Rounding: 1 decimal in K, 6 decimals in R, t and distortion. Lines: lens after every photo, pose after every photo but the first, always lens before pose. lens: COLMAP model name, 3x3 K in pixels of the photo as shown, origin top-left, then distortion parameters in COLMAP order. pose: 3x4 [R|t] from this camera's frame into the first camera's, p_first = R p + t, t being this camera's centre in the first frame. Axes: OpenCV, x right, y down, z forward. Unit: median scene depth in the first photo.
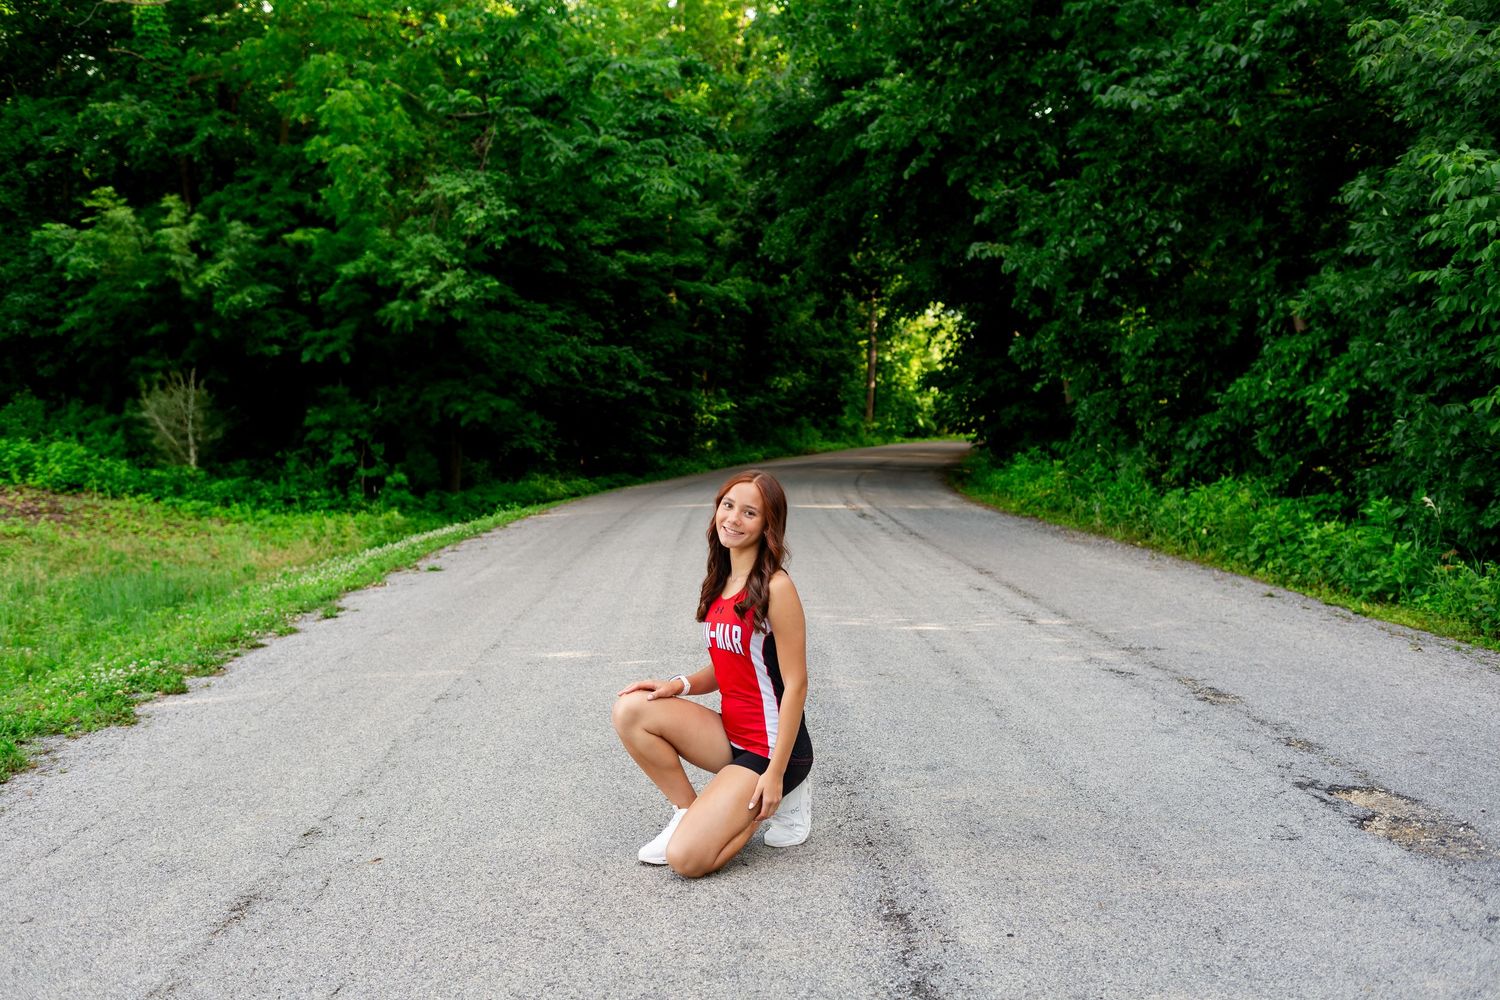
lens RADIAL K [[1422.7, 0, 750.0], [0, 1422.7, 500.0], [0, 0, 1]] dist [0.018553, -0.003009]
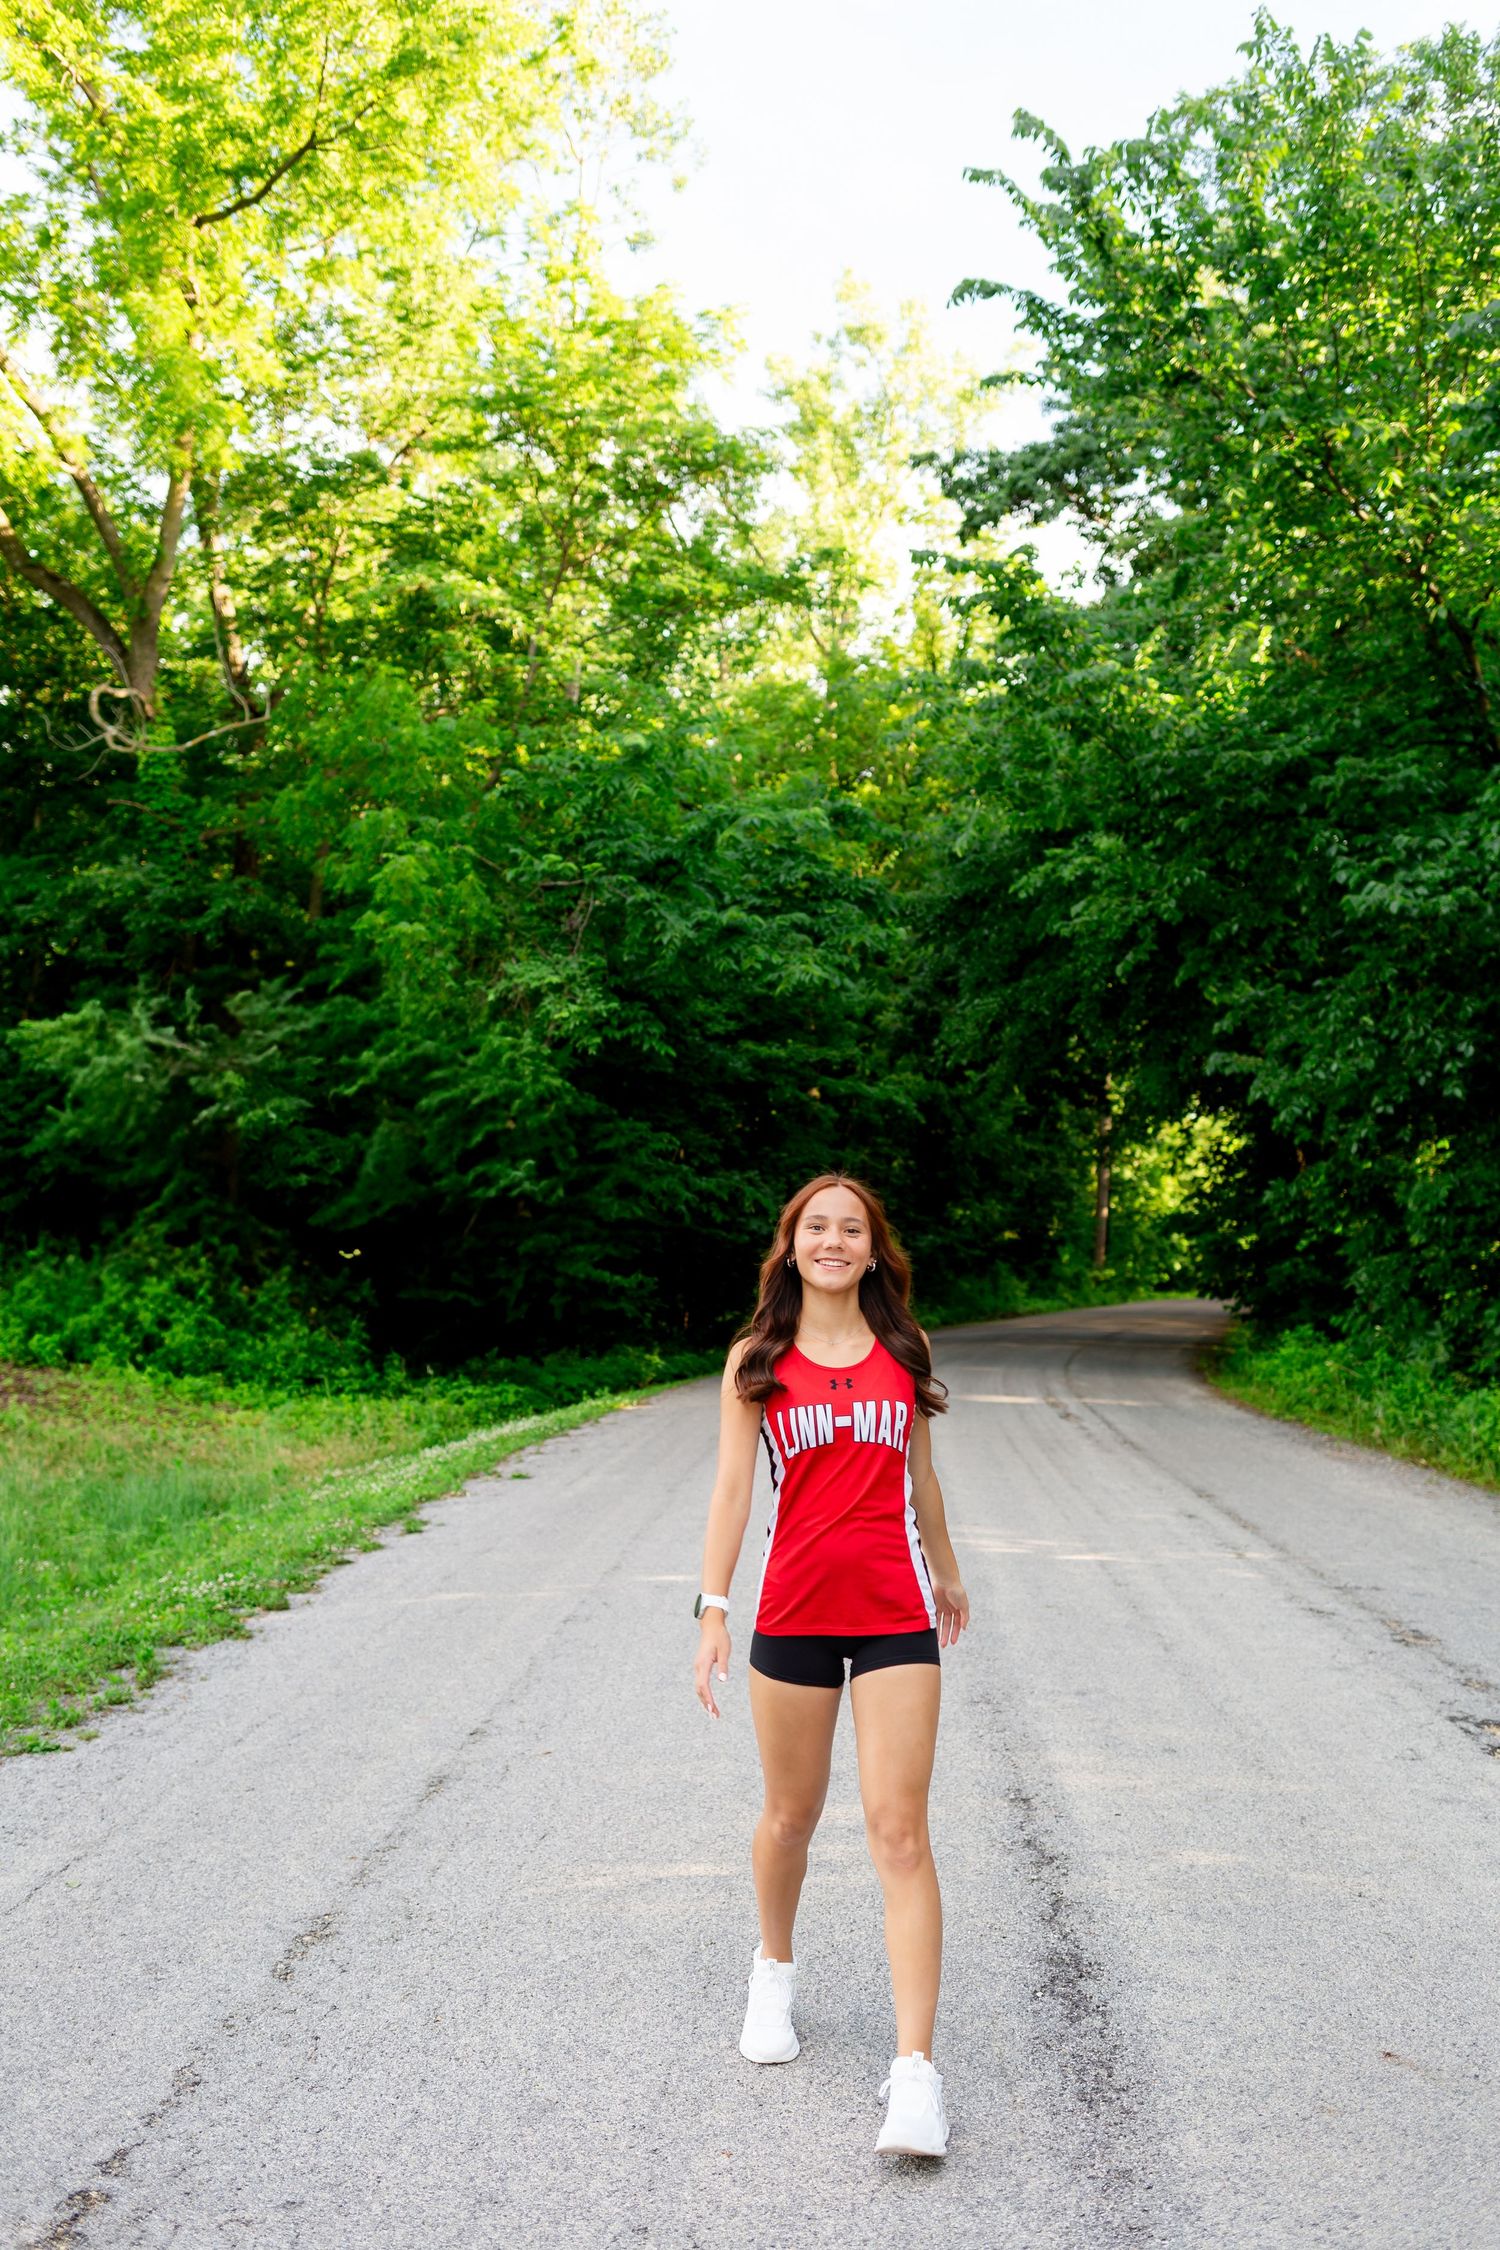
lens RADIAL K [[2134.1, 0, 750.1], [0, 2134.1, 1090.8], [0, 0, 1]] dist [0.018553, -0.003009]
pose [[0.996542, 0.005815, -0.082883, 0.004432], [-0.016723, 0.991171, -0.131533, -0.006794], [0.081386, 0.132465, 0.987841, -0.132613]]
